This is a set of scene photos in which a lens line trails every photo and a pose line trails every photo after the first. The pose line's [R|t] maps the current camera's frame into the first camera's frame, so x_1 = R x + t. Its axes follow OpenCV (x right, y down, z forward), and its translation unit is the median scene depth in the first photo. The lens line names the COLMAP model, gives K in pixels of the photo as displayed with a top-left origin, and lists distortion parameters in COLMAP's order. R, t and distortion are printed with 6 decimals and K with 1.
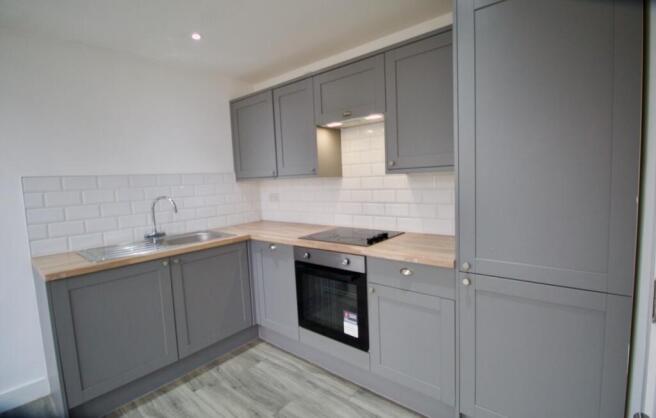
lens RADIAL K [[307.1, 0, 327.9], [0, 307.1, 211.4], [0, 0, 1]] dist [-0.000704, -0.000256]
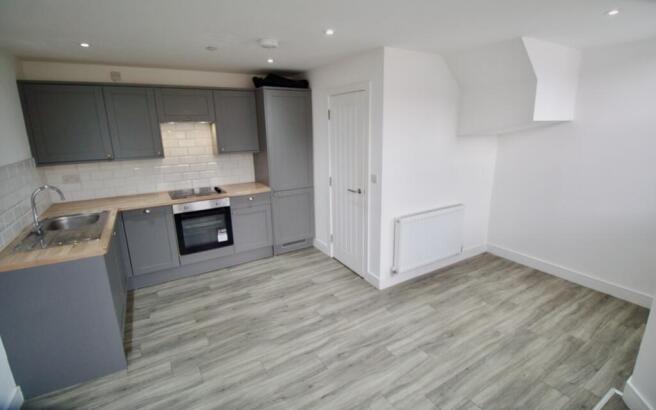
lens RADIAL K [[310.9, 0, 334.5], [0, 310.9, 201.9], [0, 0, 1]] dist [-0.013809, -0.001760]
pose [[0.310538, -0.186492, 0.932087, -1.293168], [0.097894, 0.981626, 0.163789, -0.075291], [-0.945507, 0.040383, 0.323089, -0.260640]]
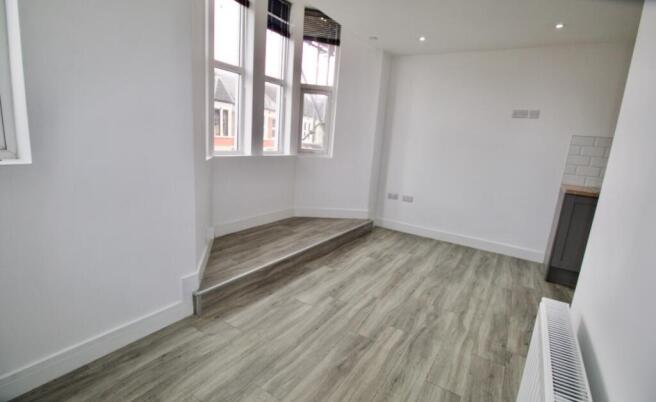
lens RADIAL K [[311.4, 0, 327.8], [0, 311.4, 202.8], [0, 0, 1]] dist [-0.005708, -0.000756]
pose [[0.129385, 0.256308, -0.957897, 0.481005], [-0.175982, 0.956617, 0.232195, 0.074572], [0.975853, 0.138530, 0.168878, -0.501168]]
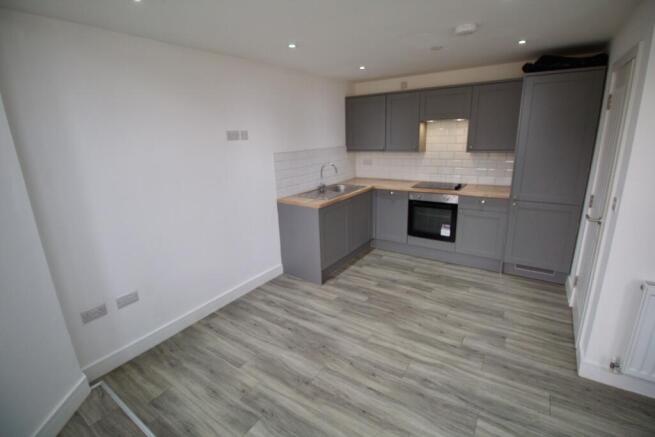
lens RADIAL K [[298.9, 0, 325.7], [0, 298.9, 215.1], [0, 0, 1]] dist [-0.014212, -0.001683]
pose [[0.994939, -0.014860, 0.099374, -0.780005], [-0.001093, 0.987345, 0.158585, -0.030443], [-0.100473, -0.157891, 0.982332, -0.704305]]
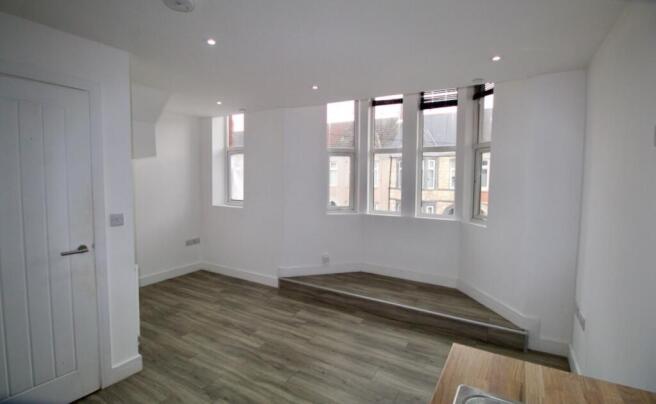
lens RADIAL K [[310.9, 0, 327.8], [0, 310.9, 200.7], [0, 0, 1]] dist [-0.013809, -0.001760]
pose [[-0.986161, 0.046124, -0.159247, -0.409615], [0.017145, 0.983744, 0.178757, -0.156513], [0.164904, 0.173553, -0.970920, 1.084432]]
